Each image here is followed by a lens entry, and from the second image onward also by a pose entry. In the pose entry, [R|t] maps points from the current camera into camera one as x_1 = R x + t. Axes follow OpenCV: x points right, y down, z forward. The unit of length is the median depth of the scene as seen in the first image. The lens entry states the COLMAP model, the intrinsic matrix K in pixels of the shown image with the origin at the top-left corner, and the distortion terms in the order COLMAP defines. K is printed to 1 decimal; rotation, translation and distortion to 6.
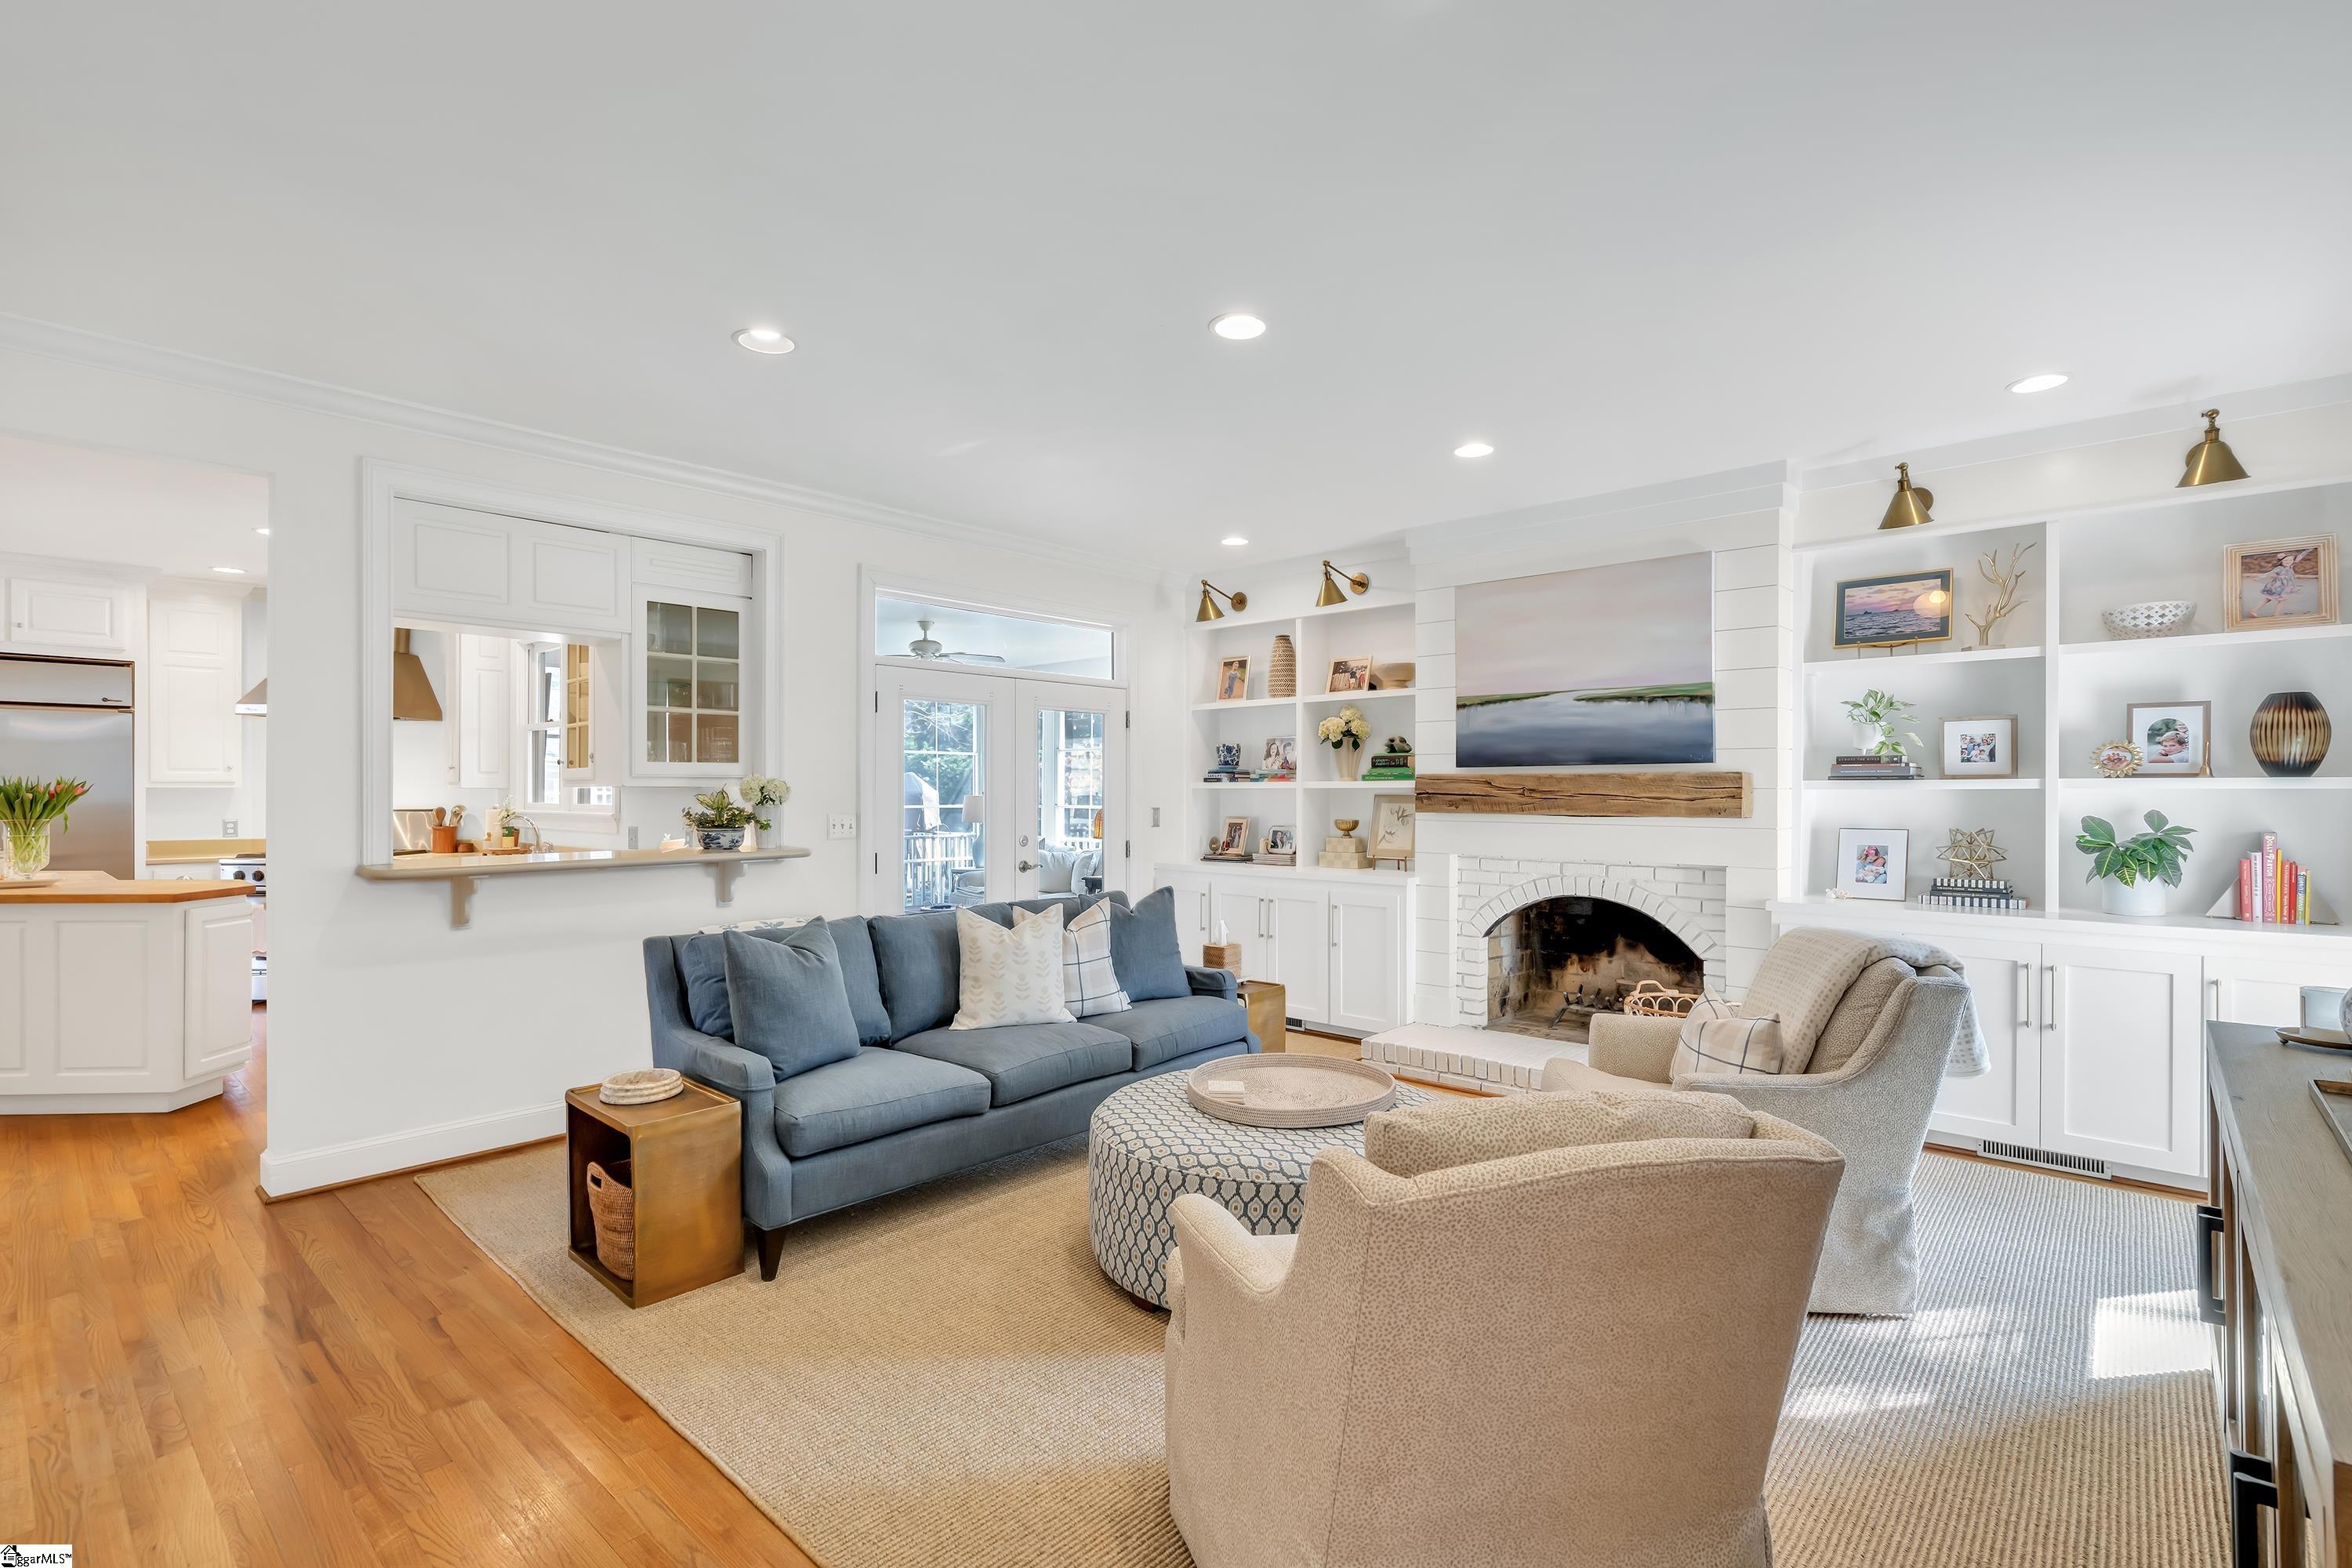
lens RADIAL K [[1069.0, 0, 1172.6], [0, 1069.0, 789.4], [0, 0, 1]] dist [-0.011204, 0.004629]
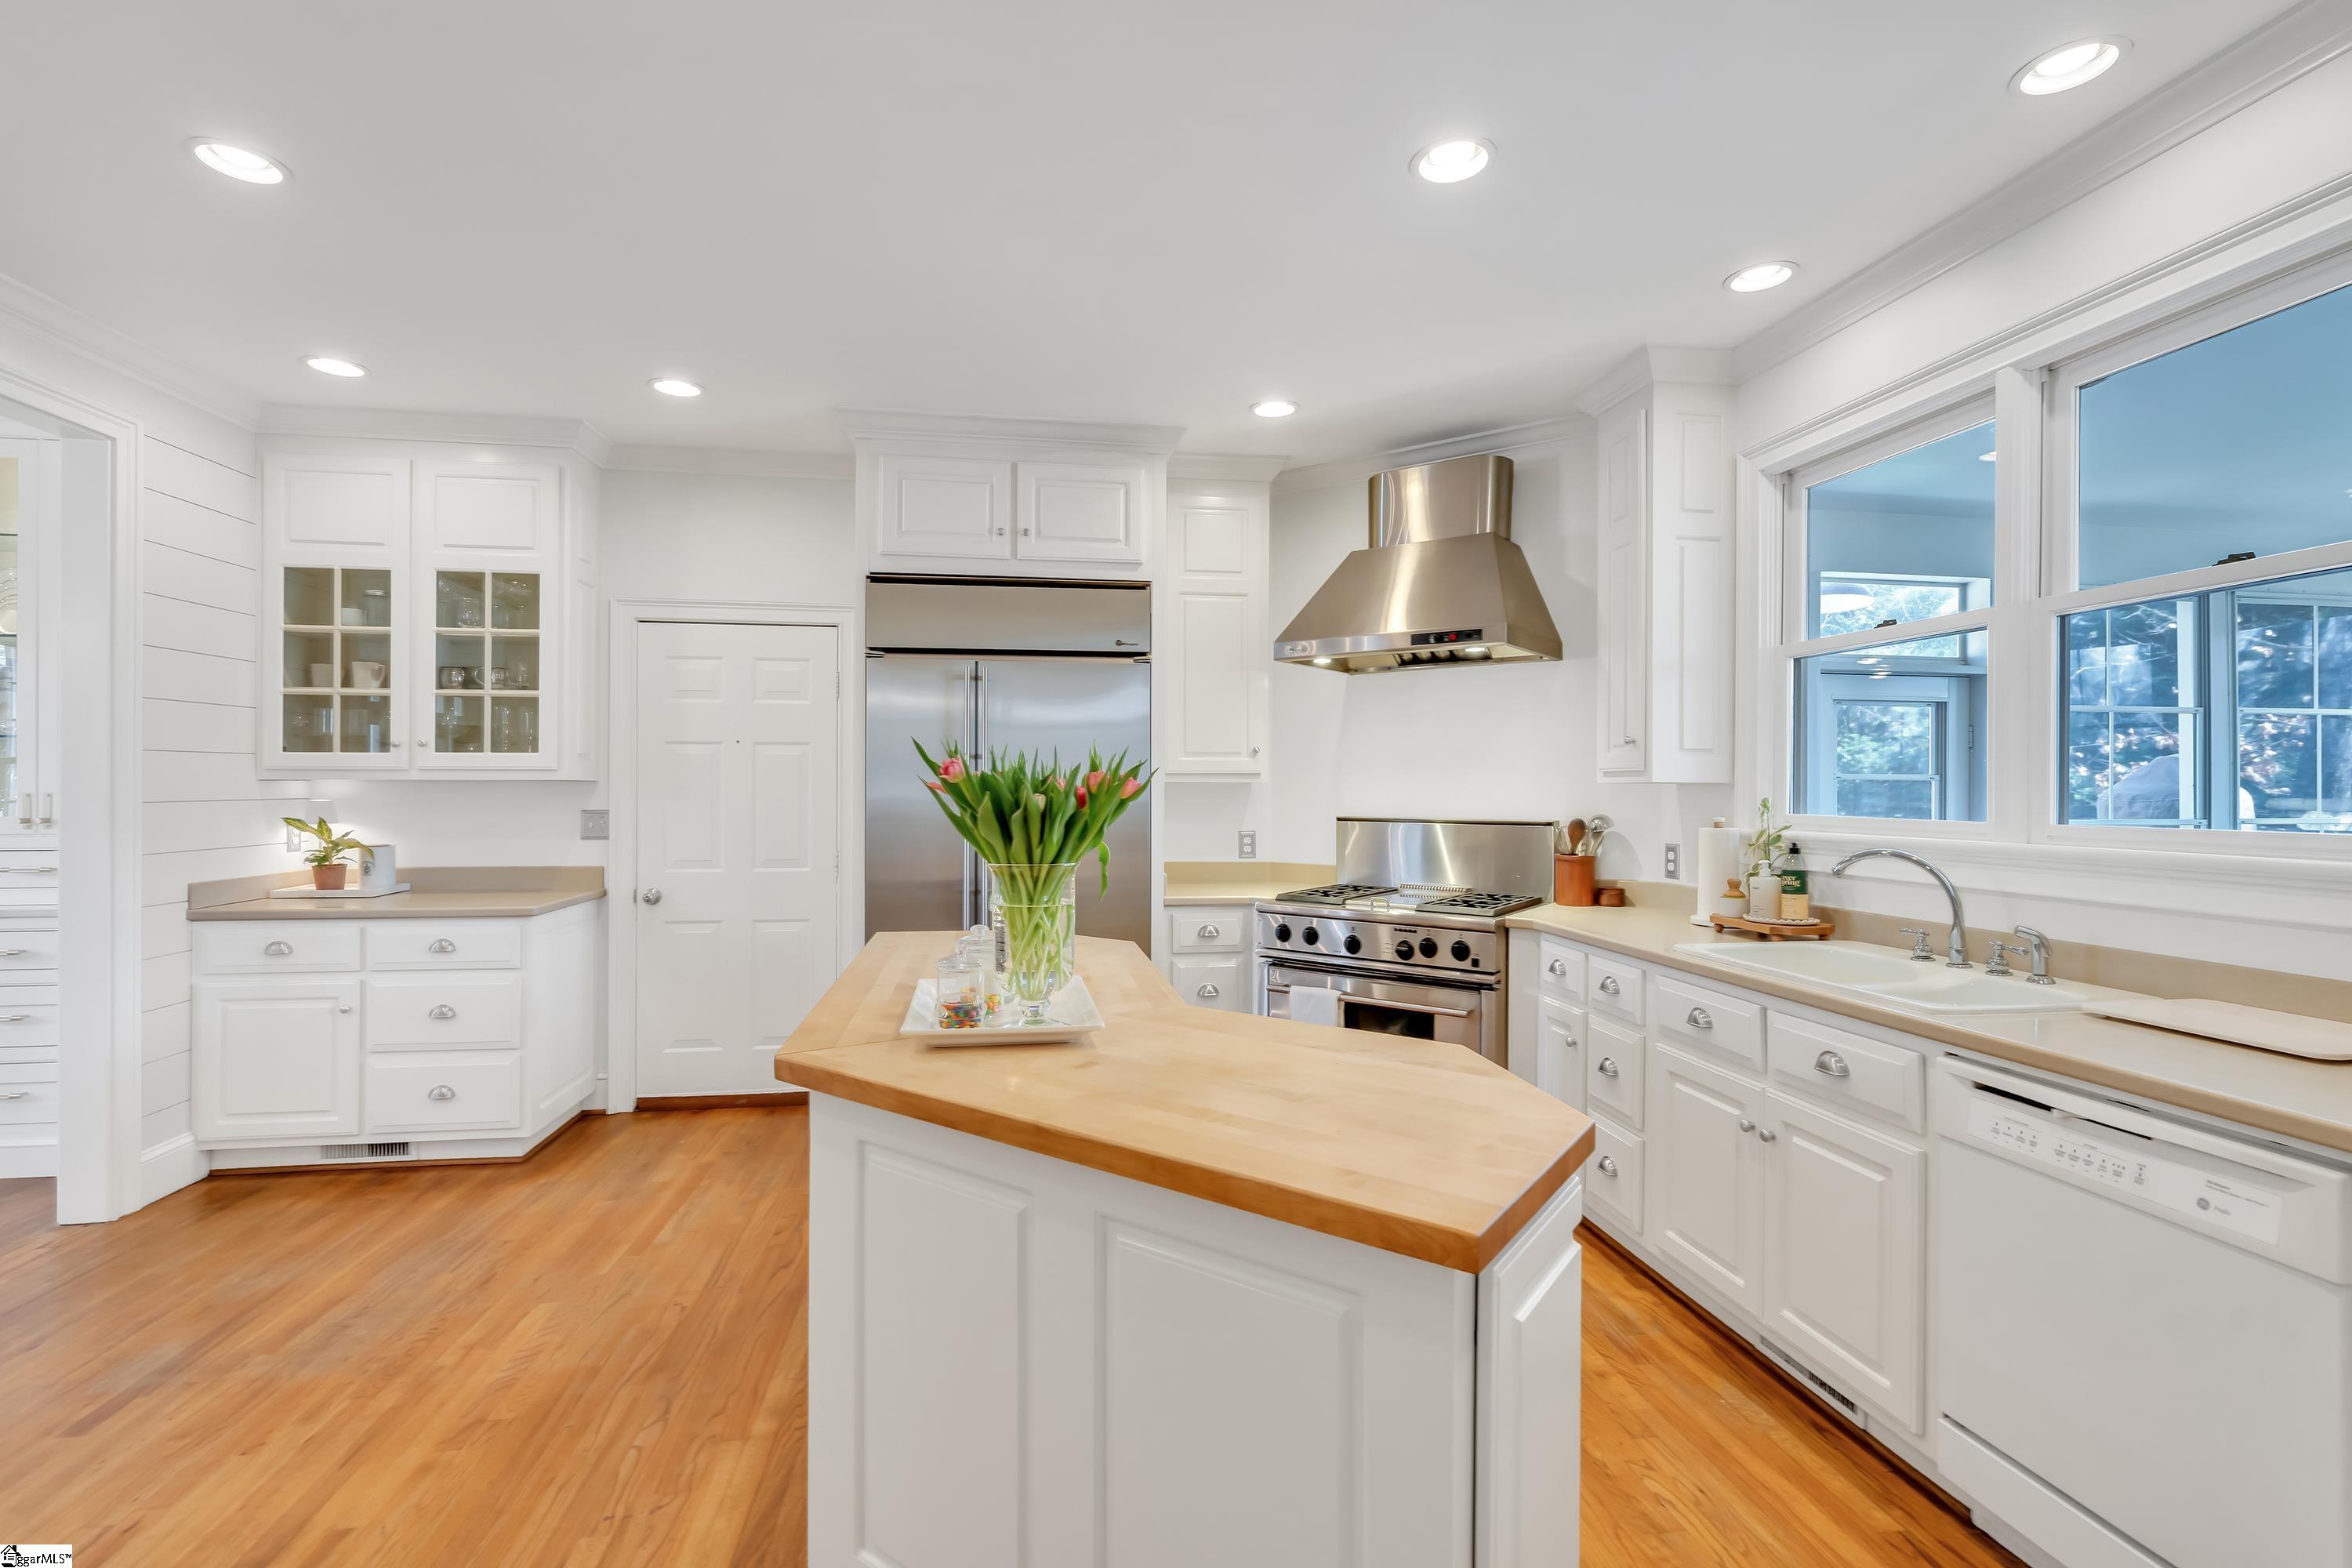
lens RADIAL K [[1069.0, 0, 1177.2], [0, 1069.0, 780.5], [0, 0, 1]] dist [-0.011204, 0.004629]
pose [[0.772125, -0.002233, -0.635467, -0.569468], [-0.001511, 0.999985, -0.005350, 0.000713], [0.635469, 0.005091, 0.772109, 0.526947]]
